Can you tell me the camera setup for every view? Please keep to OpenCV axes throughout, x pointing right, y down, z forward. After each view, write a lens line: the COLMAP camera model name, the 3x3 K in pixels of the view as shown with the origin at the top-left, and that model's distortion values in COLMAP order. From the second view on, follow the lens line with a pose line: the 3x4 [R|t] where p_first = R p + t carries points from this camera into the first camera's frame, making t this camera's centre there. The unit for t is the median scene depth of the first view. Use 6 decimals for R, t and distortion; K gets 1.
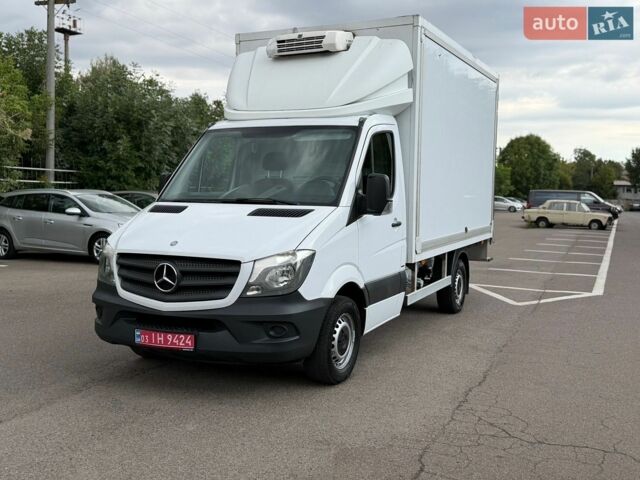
lens RADIAL K [[672.2, 0, 319.3], [0, 672.2, 242.4], [0, 0, 1]] dist [0.185502, -0.409507]
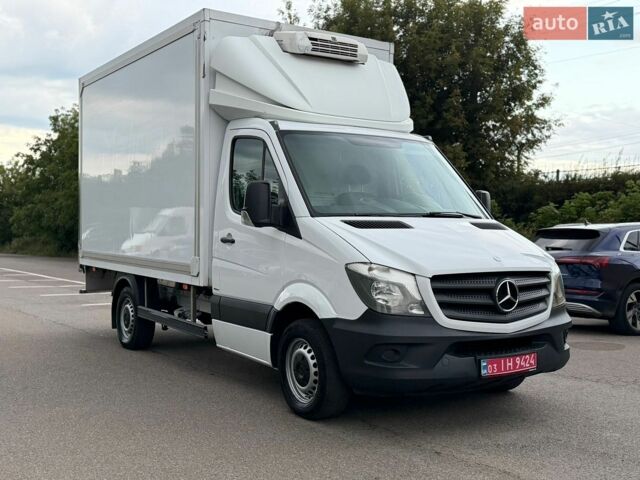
lens RADIAL K [[738.4, 0, 320.0], [0, 738.4, 240.0], [0, 0, 1]] dist [0.226007, -0.544806]
pose [[0.520277, -0.019935, 0.853765, -0.964925], [0.065753, 0.997695, -0.016773, -0.018283], [-0.851462, 0.064864, 0.520389, 0.544870]]
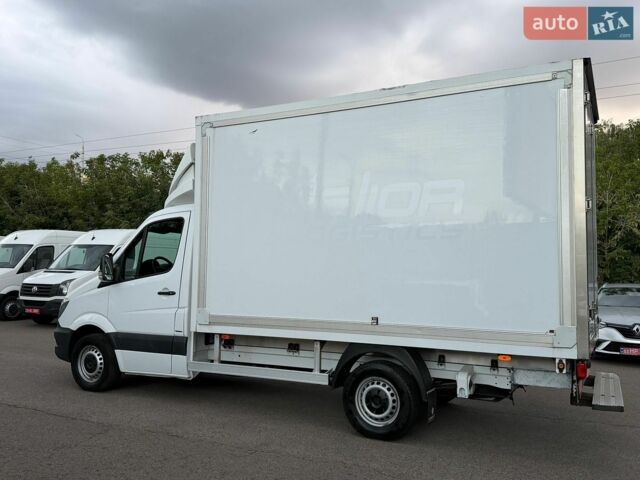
lens RADIAL K [[576.7, 0, 321.3], [0, 576.7, 242.2], [0, 0, 1]] dist [0.147882, -0.293242]
pose [[-0.021659, -0.070120, -0.997303, 1.190234], [-0.100882, 0.992599, -0.067598, -0.076982], [0.994663, 0.099146, -0.028573, 1.339750]]
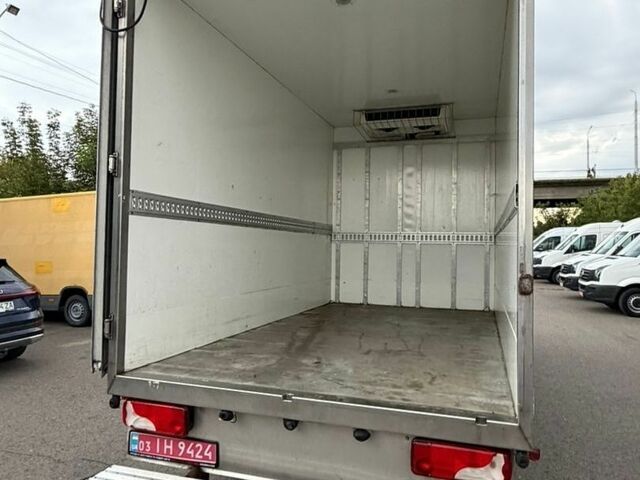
lens RADIAL K [[494.4, 0, 320.4], [0, 494.4, 231.4], [0, 0, 1]] dist [-0.004119, -0.006409]
pose [[-0.990319, -0.033681, -0.134665, 0.312830], [-0.041129, 0.997752, 0.052914, -0.181251], [0.132580, 0.057940, -0.989477, 2.102579]]
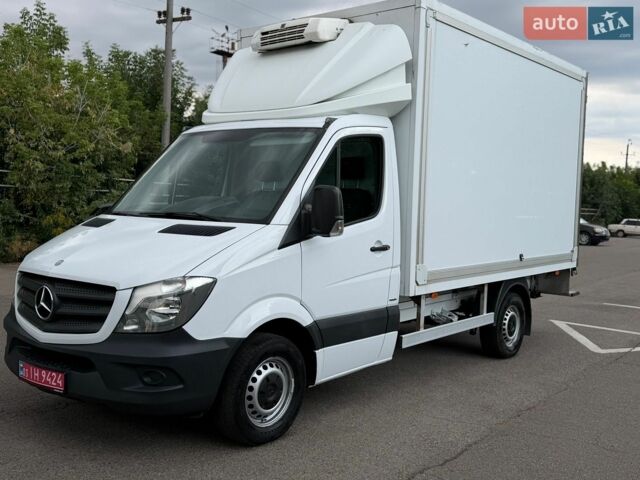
lens RADIAL K [[672.2, 0, 319.3], [0, 672.2, 242.4], [0, 0, 1]] dist [0.185502, -0.409507]
pose [[0.971140, 0.031971, -0.236359, 0.243650], [-0.037763, 0.999086, -0.020019, -0.015361], [0.235503, 0.028367, 0.971460, 0.196029]]
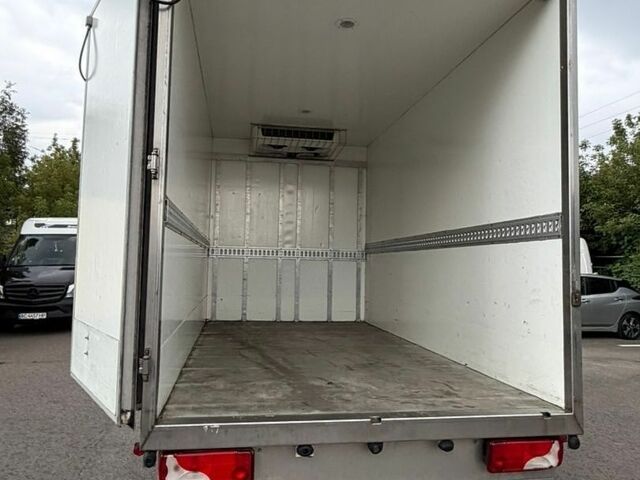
lens RADIAL K [[491.0, 0, 319.9], [0, 491.0, 232.6], [0, 0, 1]] dist [-0.001929, -0.002486]
pose [[-0.811698, -0.069026, -0.579984, 0.534992], [-0.083263, 0.996525, -0.002071, -0.169800], [0.578112, 0.046610, -0.814625, 2.004045]]
